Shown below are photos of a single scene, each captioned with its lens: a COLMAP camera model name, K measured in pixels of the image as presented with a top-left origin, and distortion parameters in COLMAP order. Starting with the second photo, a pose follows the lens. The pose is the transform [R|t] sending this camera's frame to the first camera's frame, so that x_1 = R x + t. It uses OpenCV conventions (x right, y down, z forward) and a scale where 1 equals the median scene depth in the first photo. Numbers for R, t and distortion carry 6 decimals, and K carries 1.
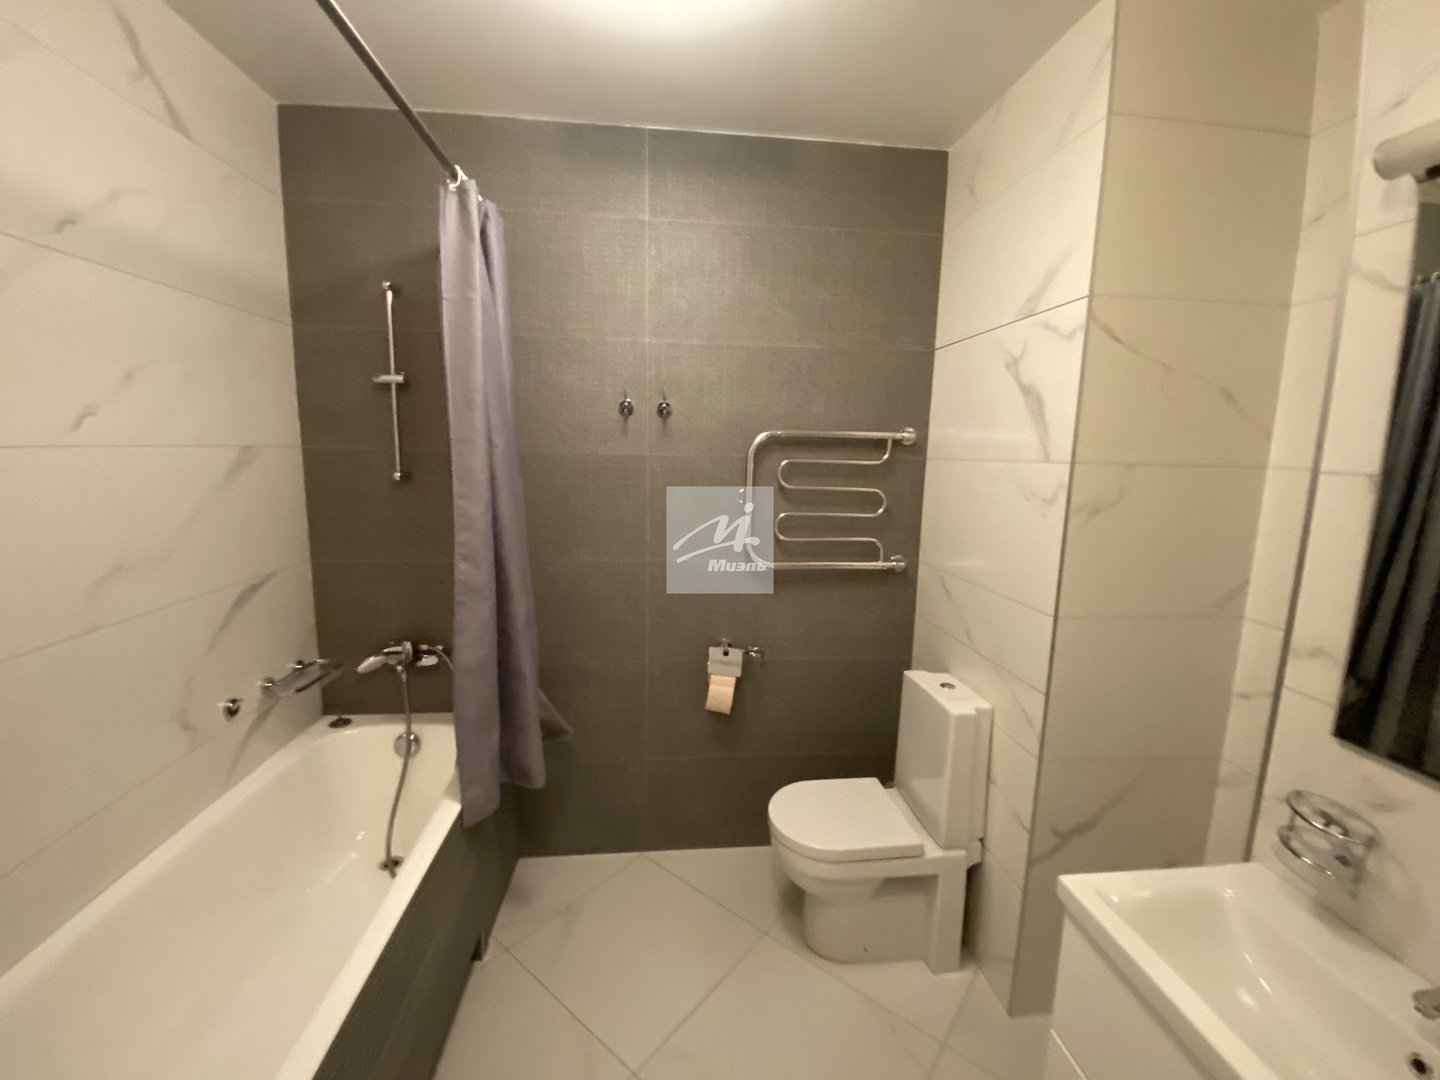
lens RADIAL K [[579.8, 0, 699.7], [0, 579.8, 530.8], [0, 0, 1]] dist [0.023473, -0.016379]
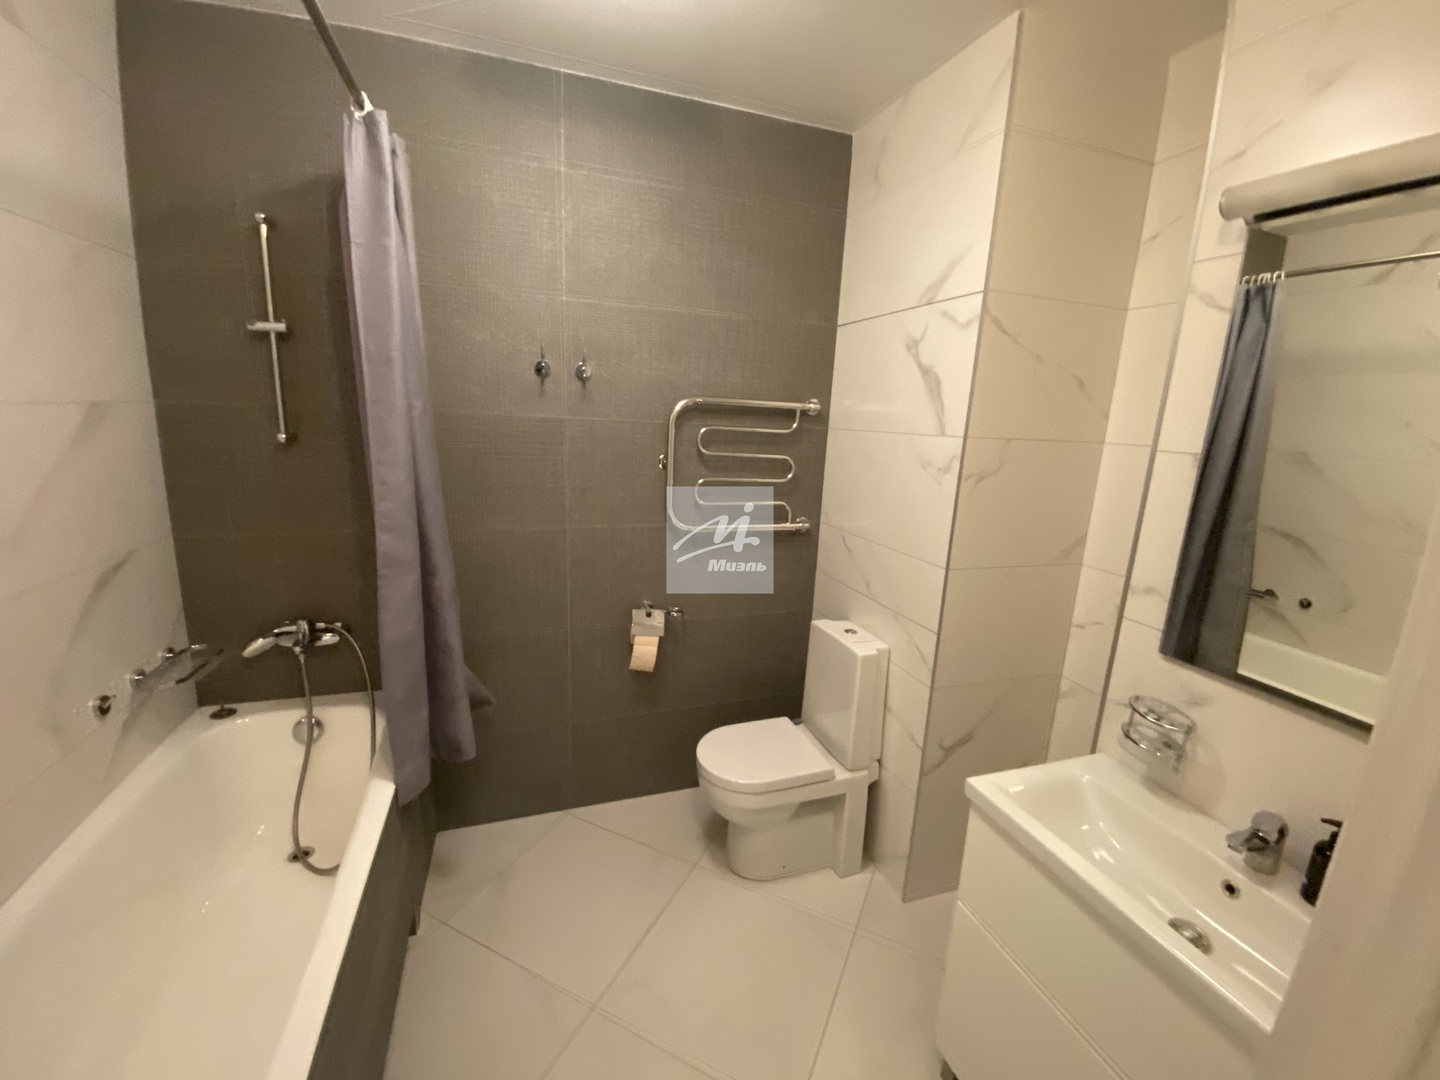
lens RADIAL K [[579.8, 0, 699.7], [0, 579.8, 530.8], [0, 0, 1]] dist [0.023473, -0.016379]
pose [[0.976070, -0.022065, 0.216336, -0.102989], [0.007272, 0.997594, 0.068940, -0.010519], [-0.217337, -0.065717, 0.973882, -0.022169]]
